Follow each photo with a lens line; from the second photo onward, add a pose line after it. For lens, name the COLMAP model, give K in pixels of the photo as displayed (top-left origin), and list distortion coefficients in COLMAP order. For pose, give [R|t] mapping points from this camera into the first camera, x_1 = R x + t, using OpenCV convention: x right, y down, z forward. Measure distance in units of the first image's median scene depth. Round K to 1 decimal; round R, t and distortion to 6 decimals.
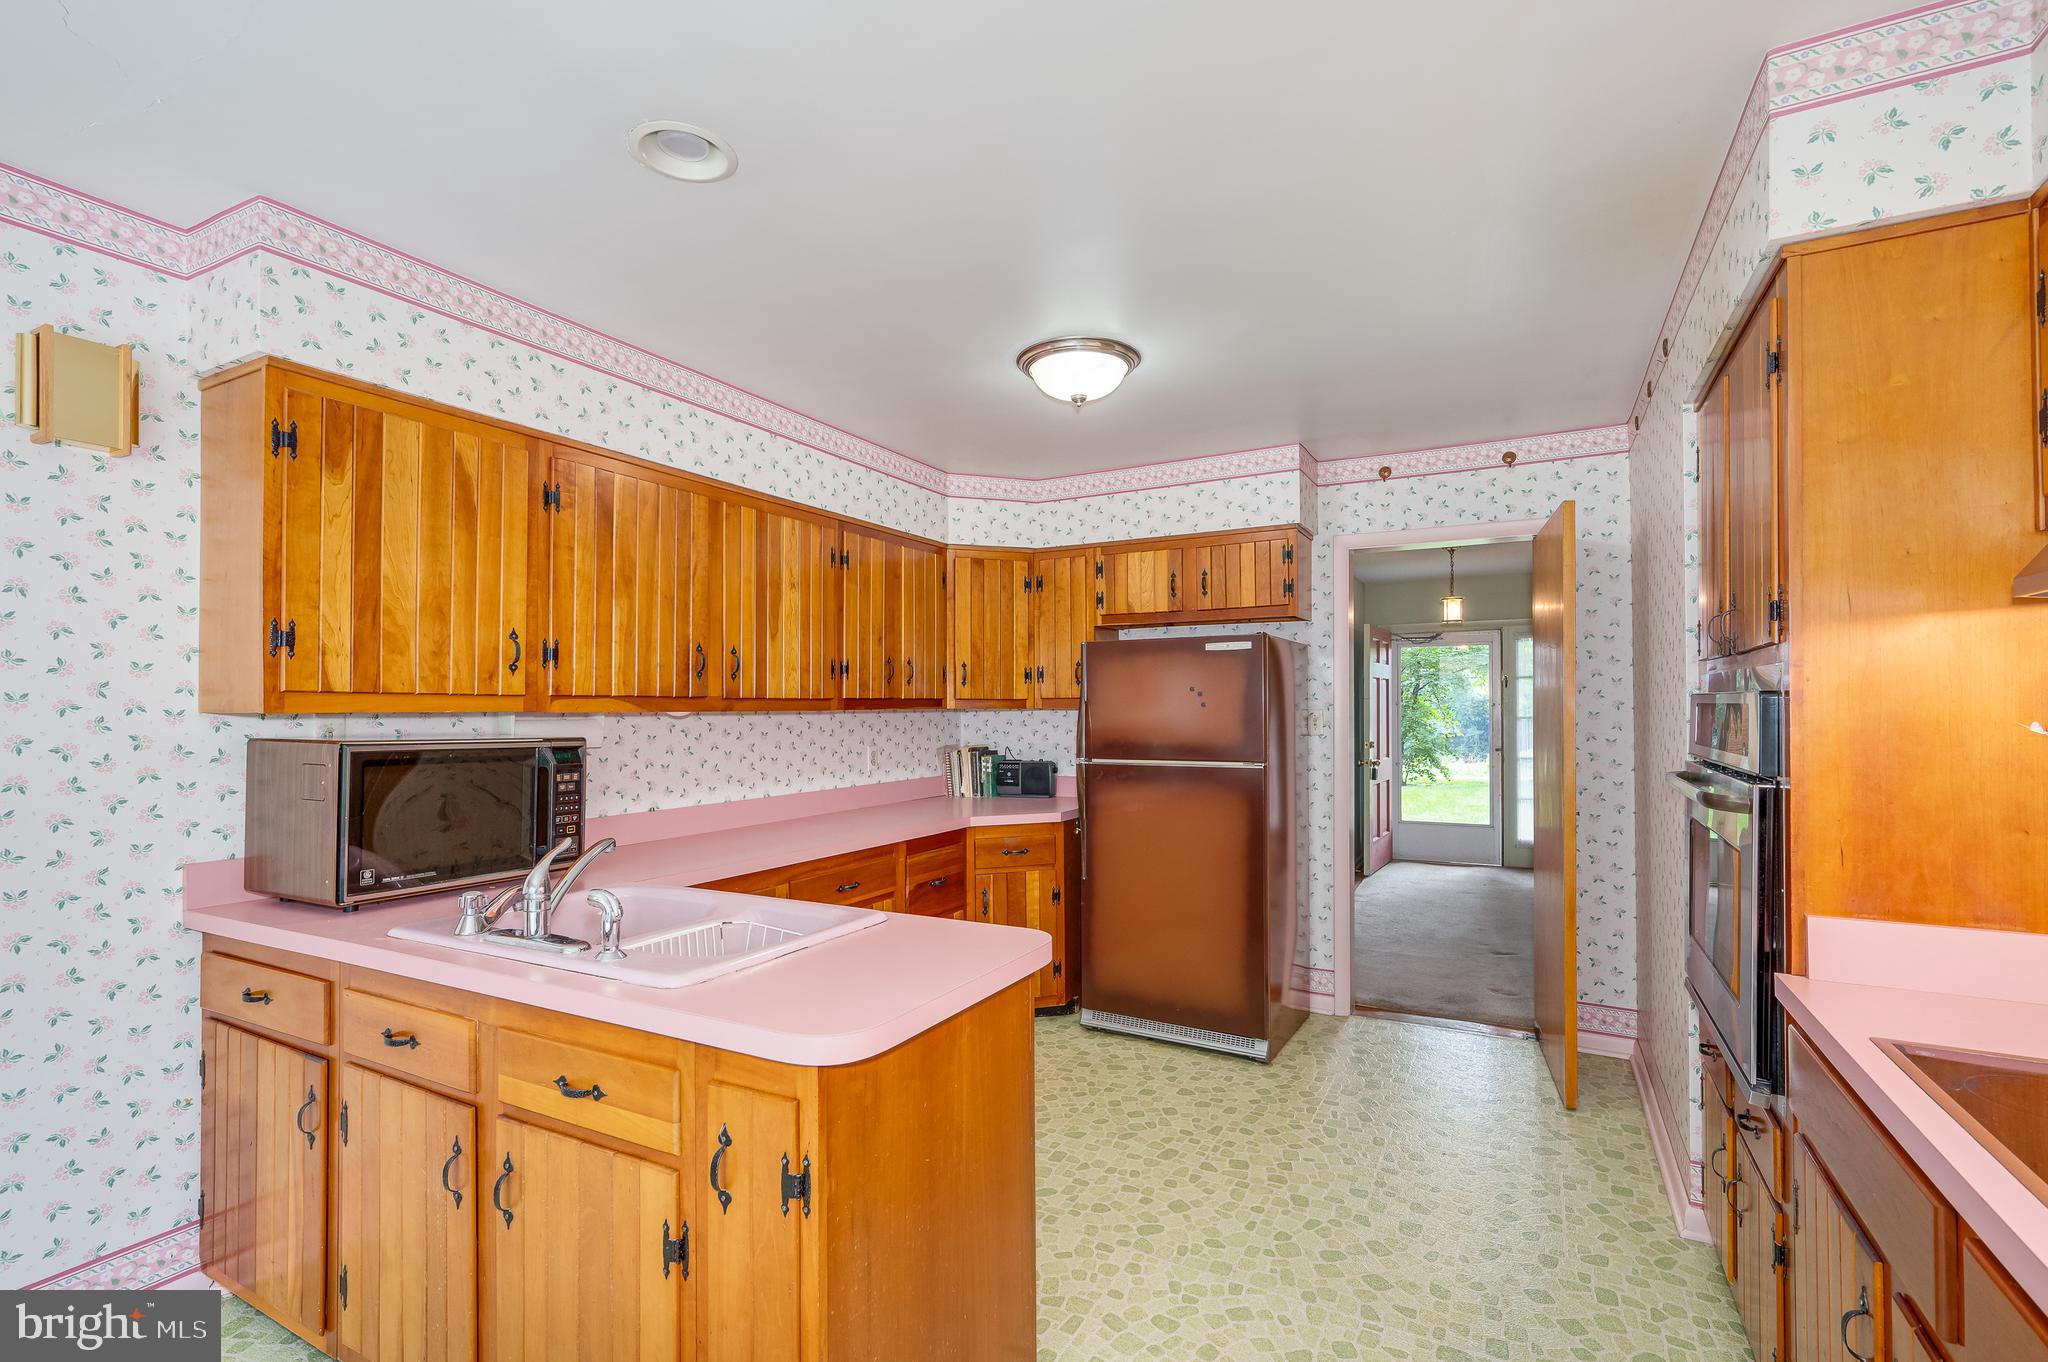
lens RADIAL K [[913.8, 0, 1026.4], [0, 913.8, 700.0], [0, 0, 1]] dist [-0.000635, 0.000178]
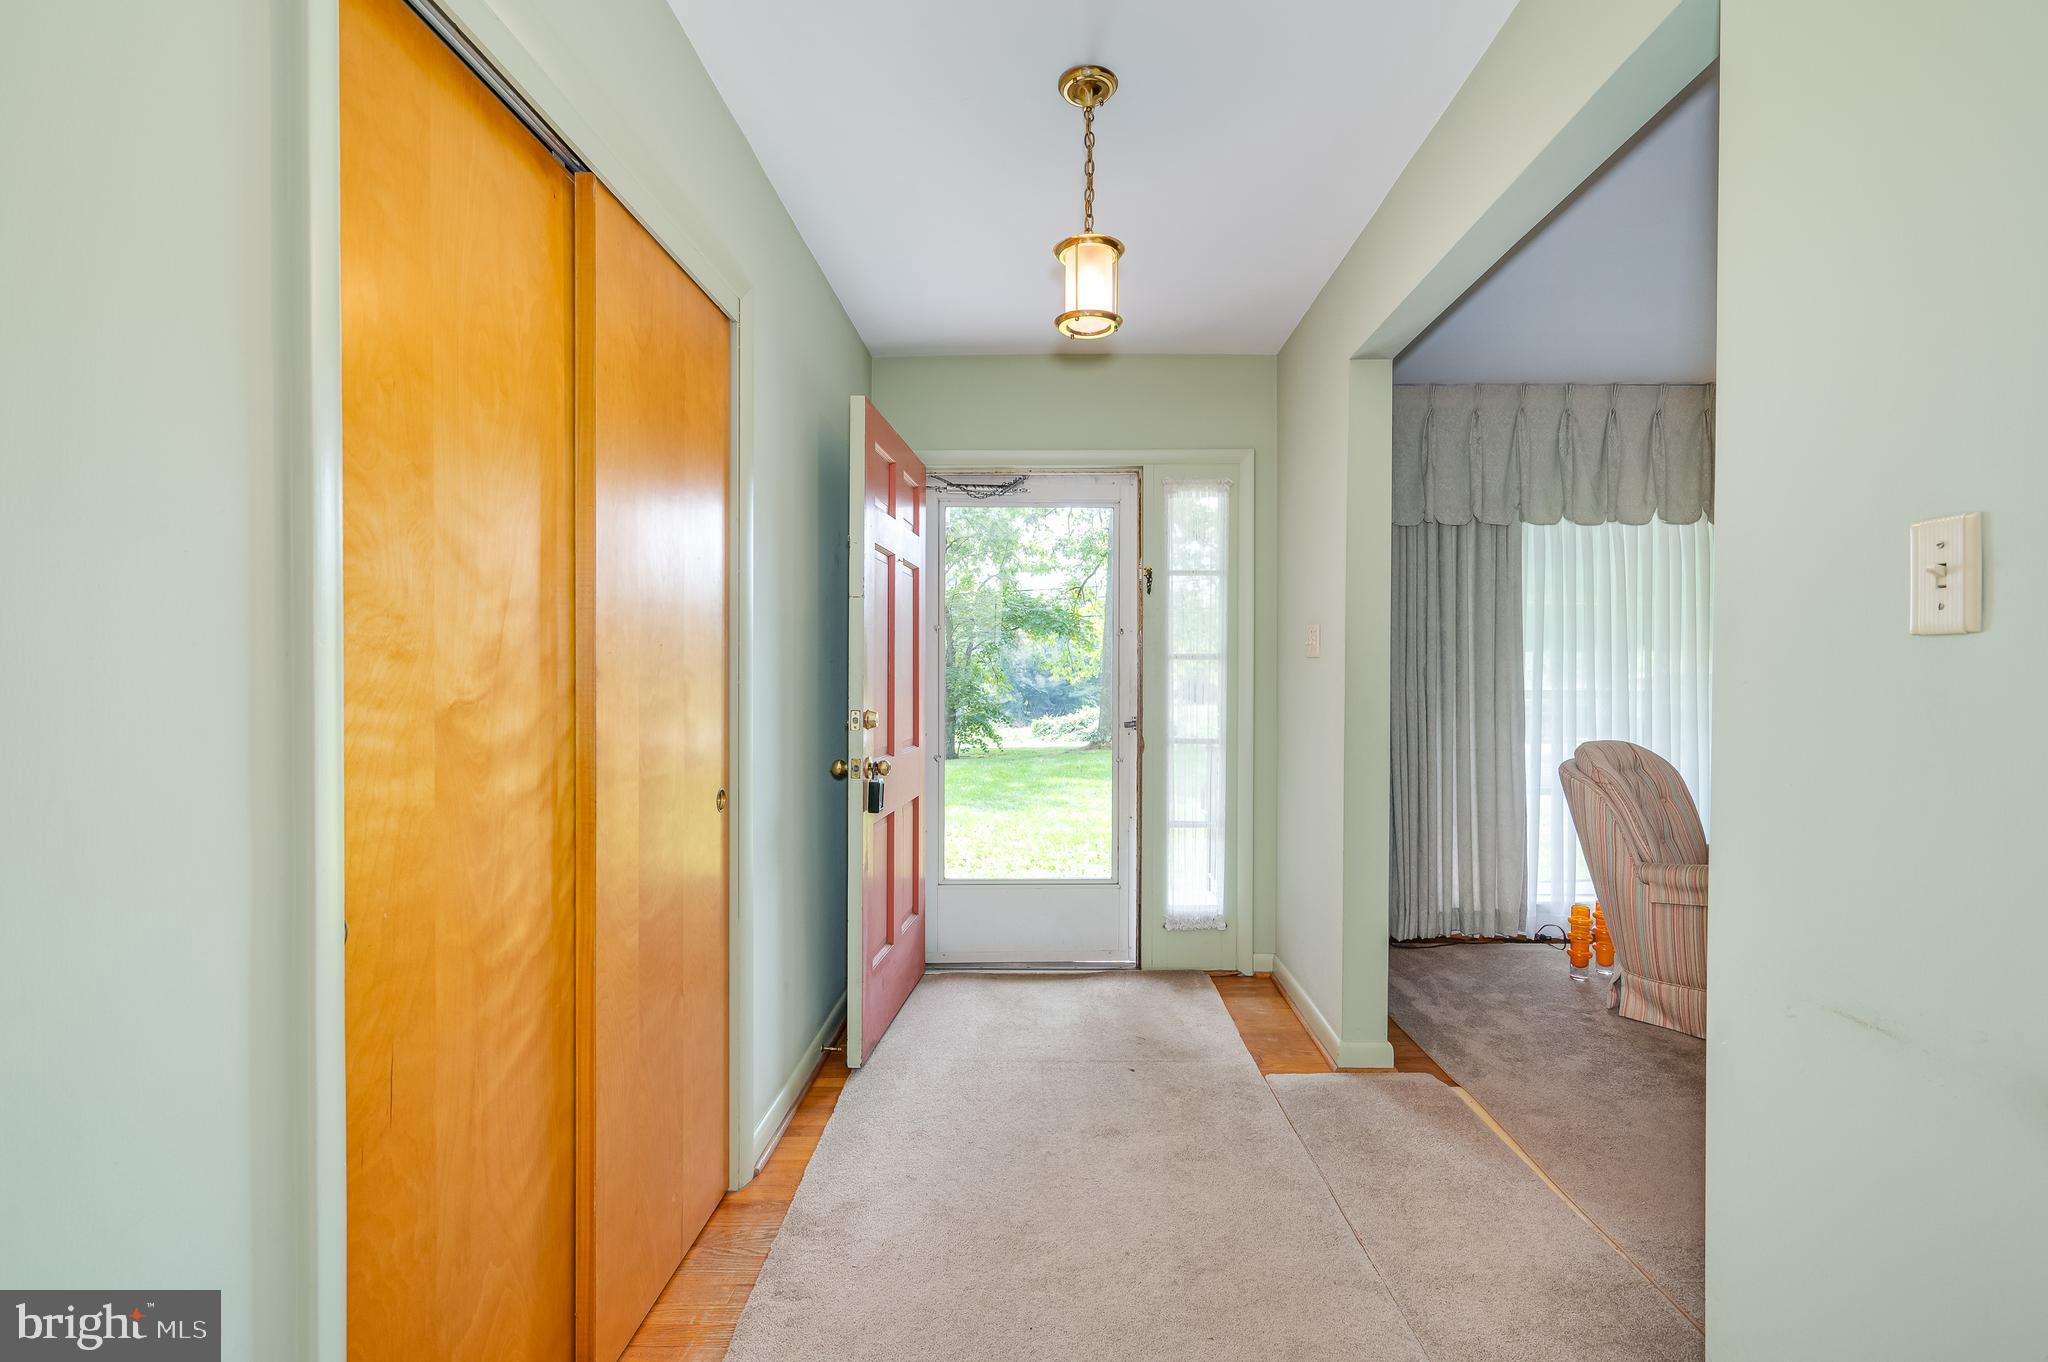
lens RADIAL K [[902.2, 0, 1036.6], [0, 902.2, 689.7], [0, 0, 1]] dist [0.000344, 0.000071]
pose [[0.887491, 0.001078, 0.460825, 0.248814], [-0.012368, 0.999693, 0.021481, 0.025139], [-0.460660, -0.024763, 0.887231, 0.590859]]
